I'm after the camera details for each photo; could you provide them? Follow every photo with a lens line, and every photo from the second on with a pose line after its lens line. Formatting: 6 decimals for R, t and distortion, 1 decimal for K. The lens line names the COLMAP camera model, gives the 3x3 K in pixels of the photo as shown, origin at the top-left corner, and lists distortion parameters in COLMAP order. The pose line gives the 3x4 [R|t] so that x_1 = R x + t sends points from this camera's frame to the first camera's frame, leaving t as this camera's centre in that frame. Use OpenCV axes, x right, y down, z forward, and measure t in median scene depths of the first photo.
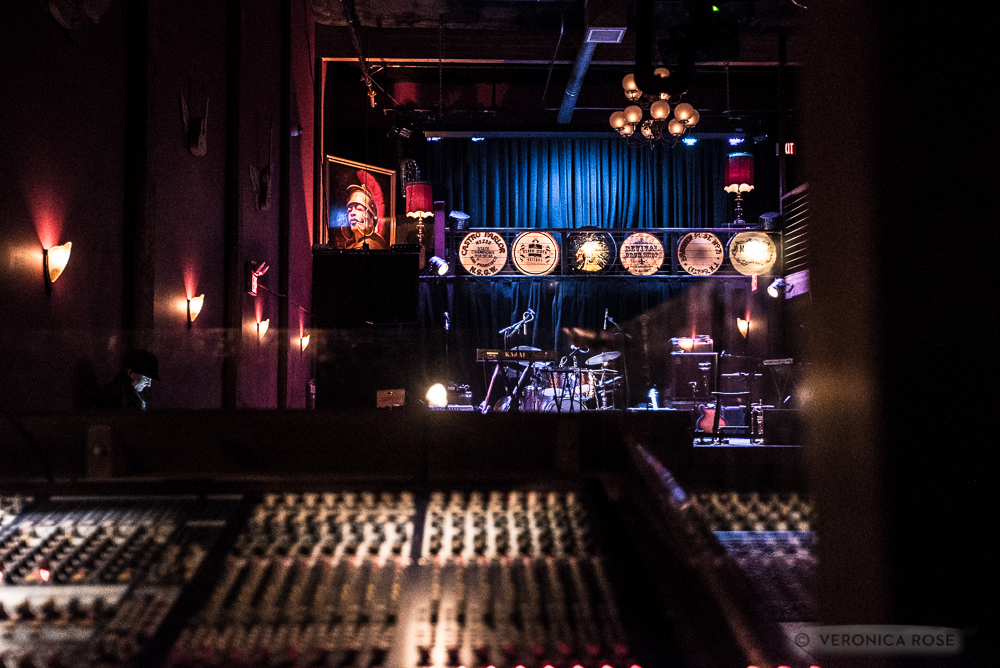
lens RADIAL K [[936.3, 0, 493.8], [0, 936.3, 334.5], [0, 0, 1]] dist [-0.005396, 0.126261]
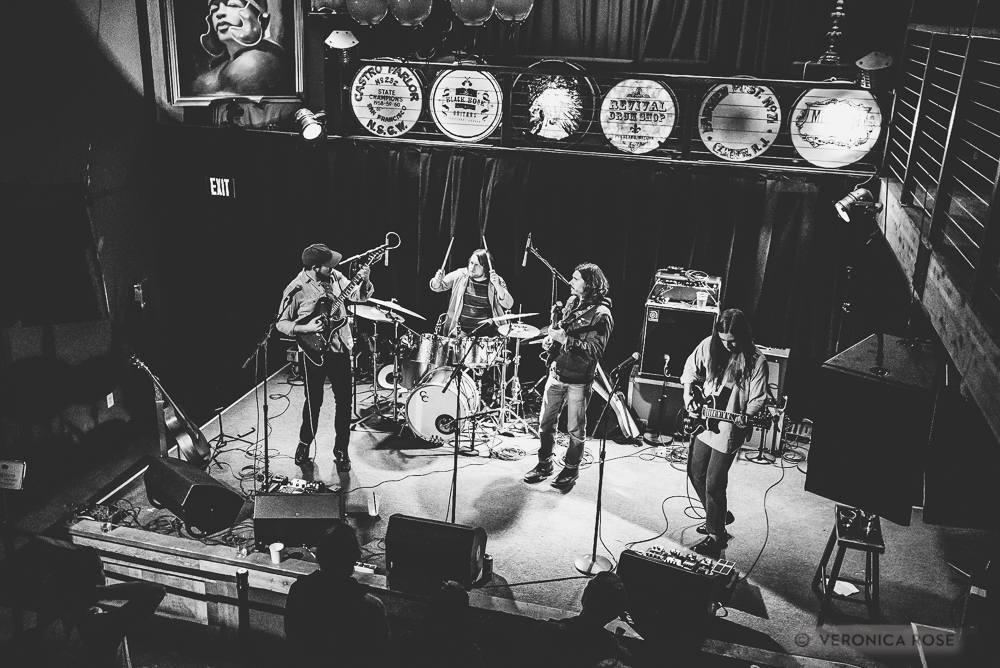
lens RADIAL K [[936.3, 0, 493.8], [0, 936.3, 334.5], [0, 0, 1]] dist [-0.005396, 0.126261]
pose [[0.954305, 0.135276, -0.266464, 0.249752], [-0.019933, 0.918503, 0.394912, -0.192374], [0.298170, -0.371555, 0.879228, 0.395619]]
